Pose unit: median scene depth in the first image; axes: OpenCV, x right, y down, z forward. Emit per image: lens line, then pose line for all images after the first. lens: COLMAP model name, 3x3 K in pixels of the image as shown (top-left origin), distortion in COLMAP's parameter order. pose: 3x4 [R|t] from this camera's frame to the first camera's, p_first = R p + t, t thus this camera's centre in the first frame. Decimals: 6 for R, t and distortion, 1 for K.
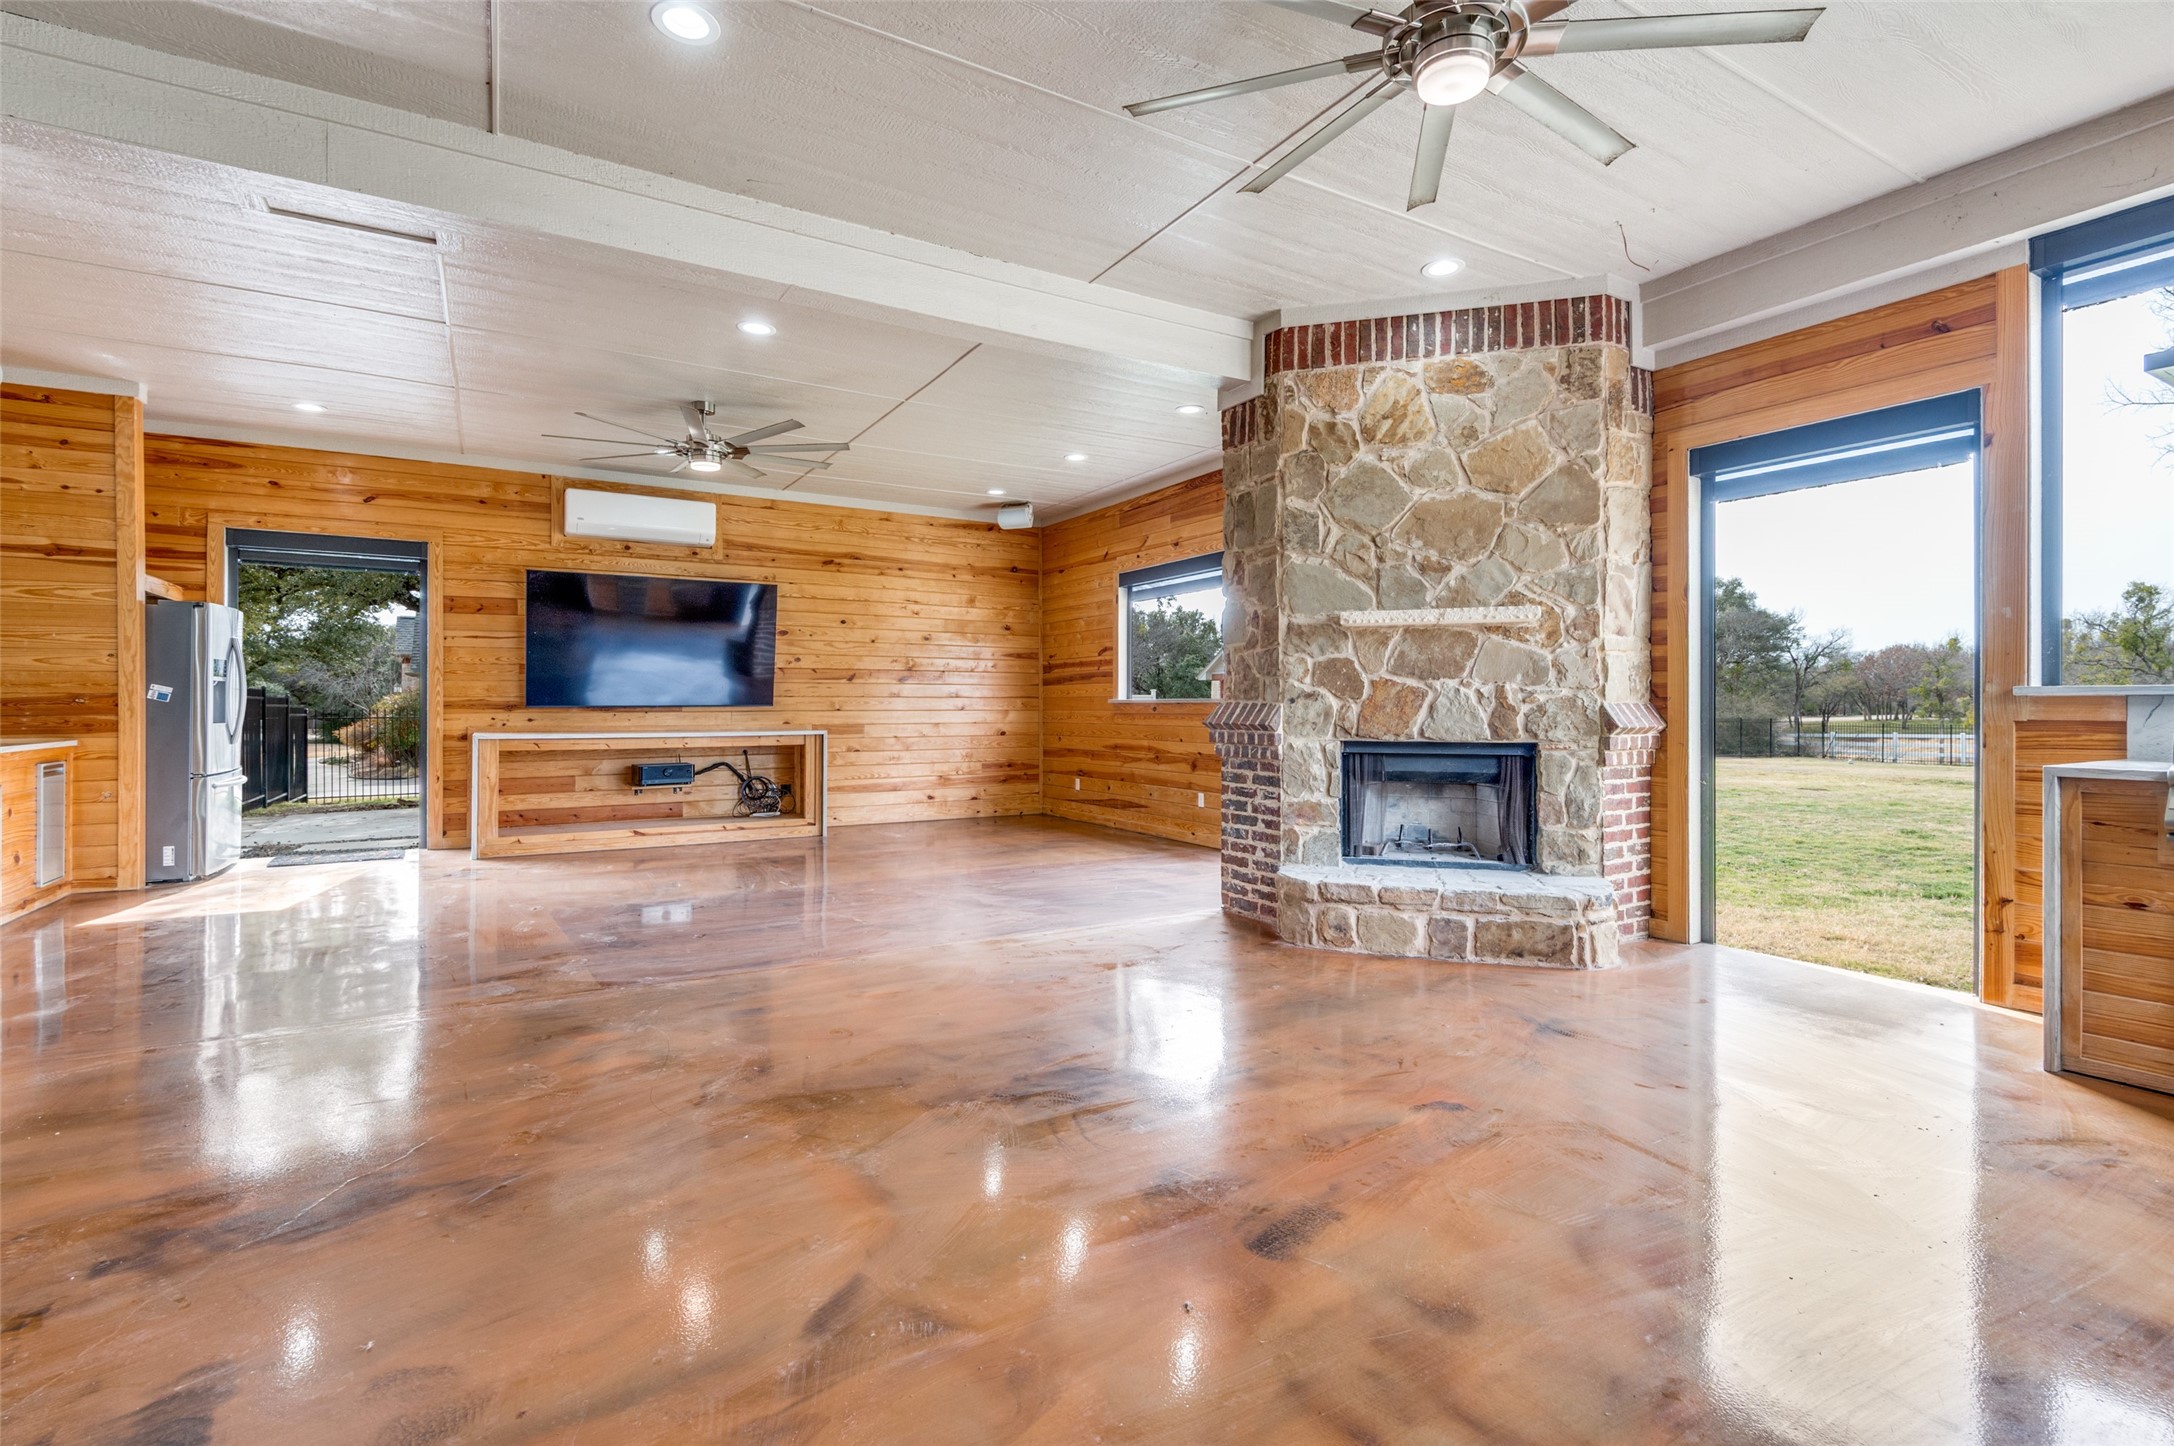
lens RADIAL K [[997.2, 0, 1079.2], [0, 997.2, 702.7], [0, 0, 1]] dist [-0.001289, -0.000420]
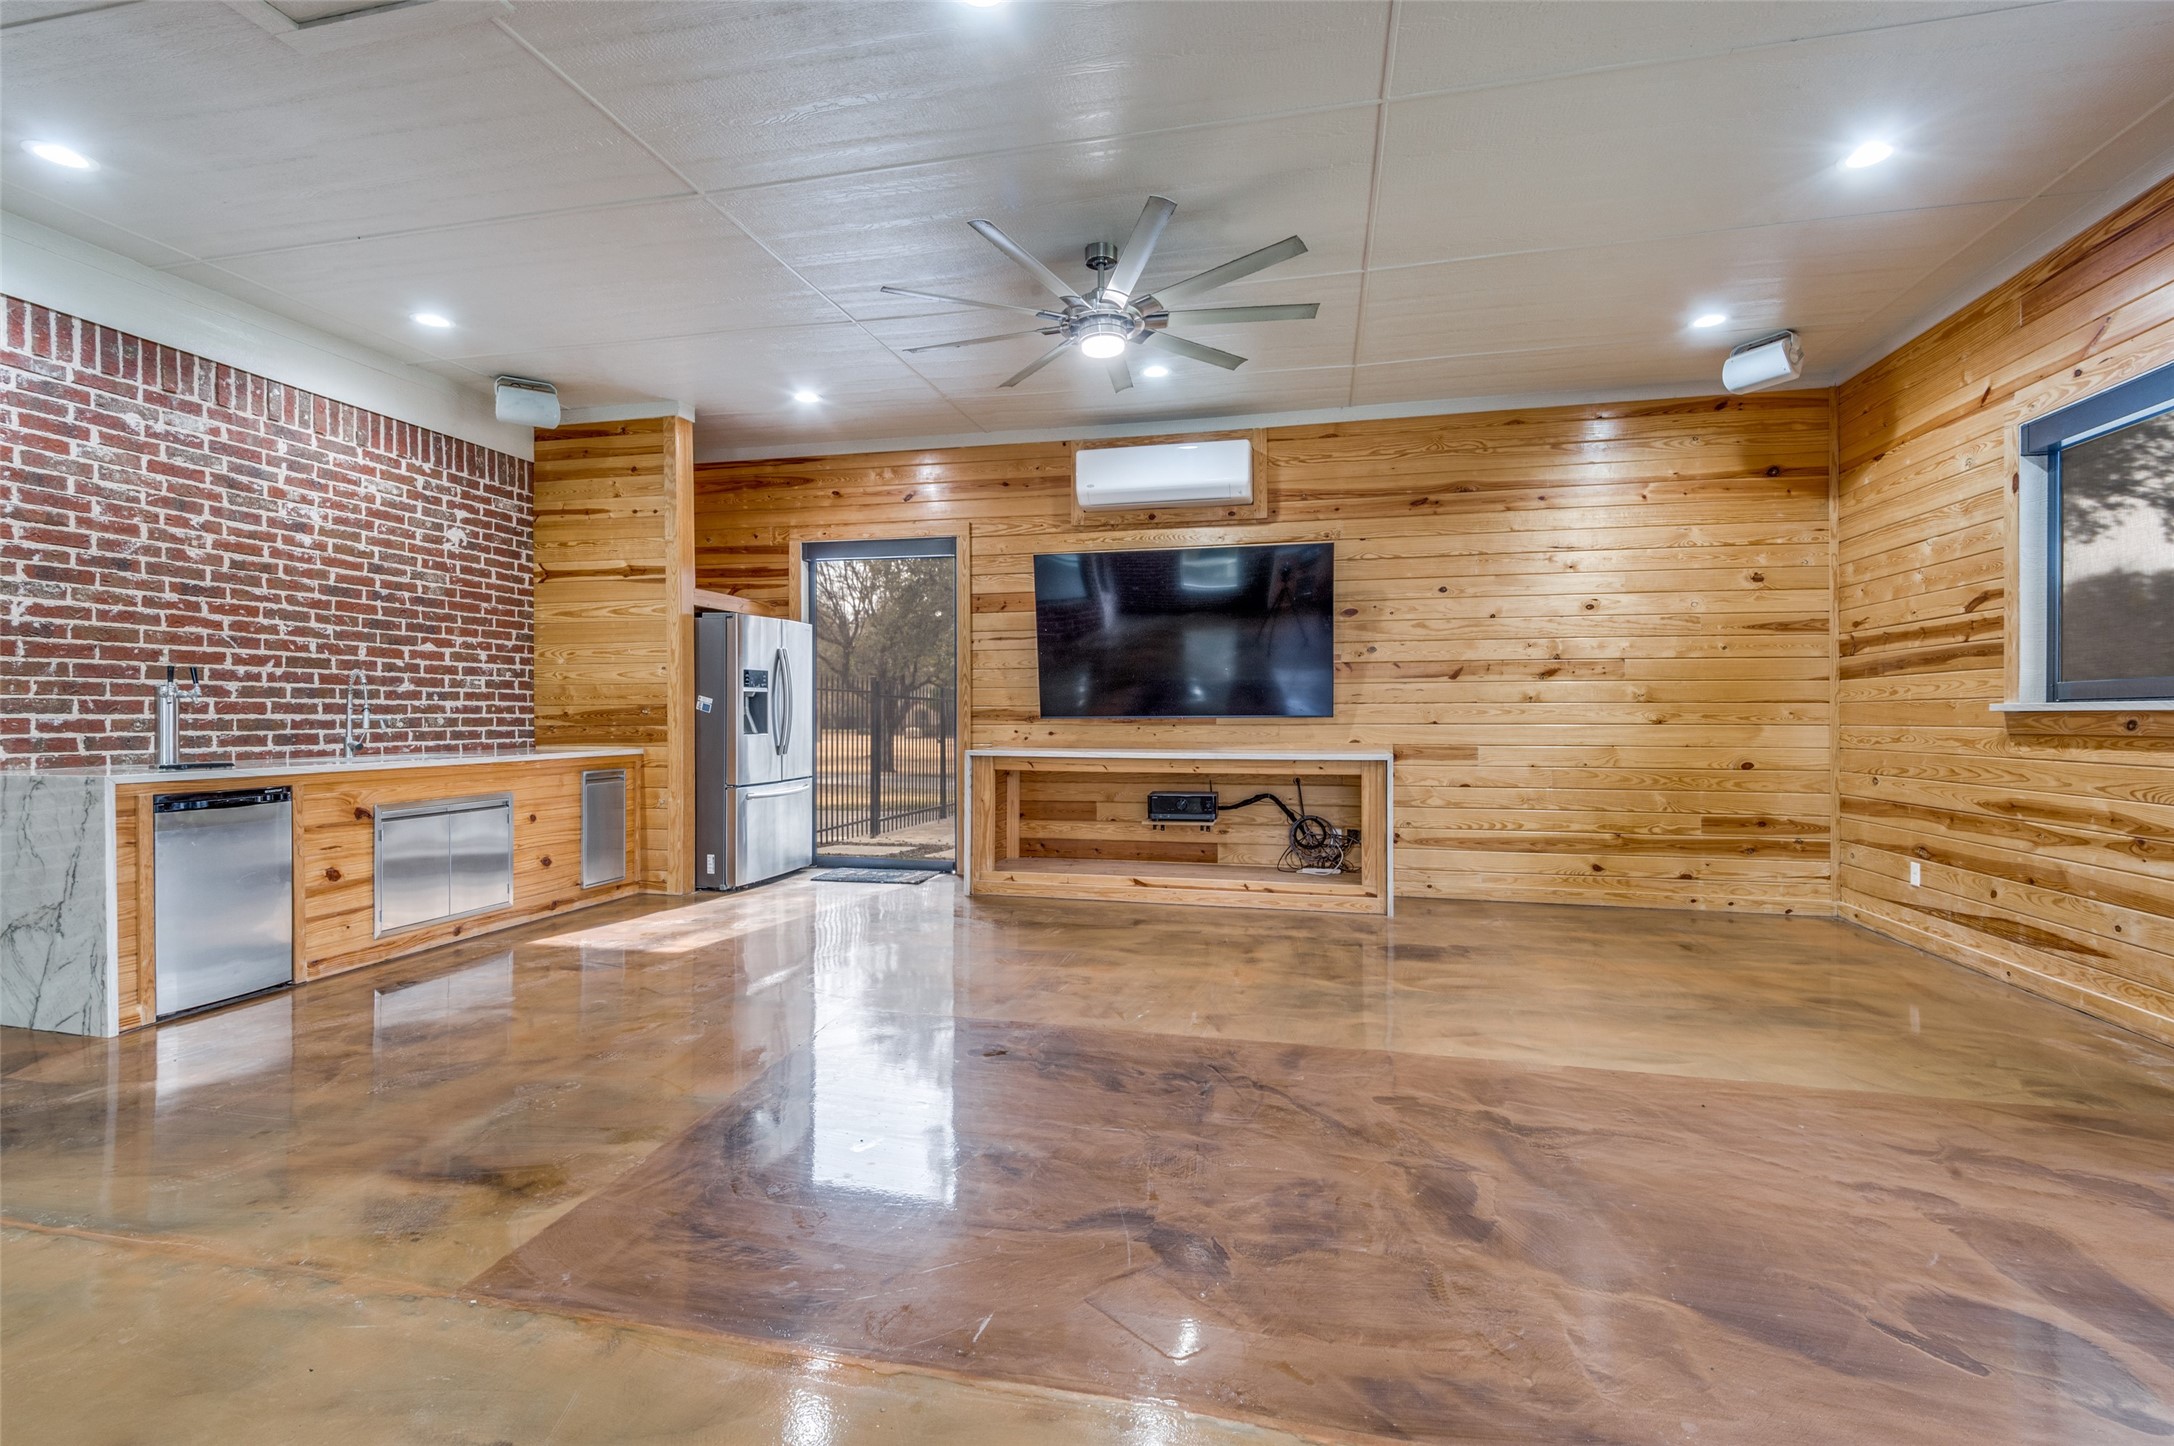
lens RADIAL K [[993.3, 0, 1087.2], [0, 993.3, 712.8], [0, 0, 1]] dist [0.024267, -0.000695]
pose [[0.727147, -0.003029, -0.686475, 0.048486], [0.001707, 0.999995, -0.002605, 0.001906], [0.686480, 0.000722, 0.727148, 0.381745]]
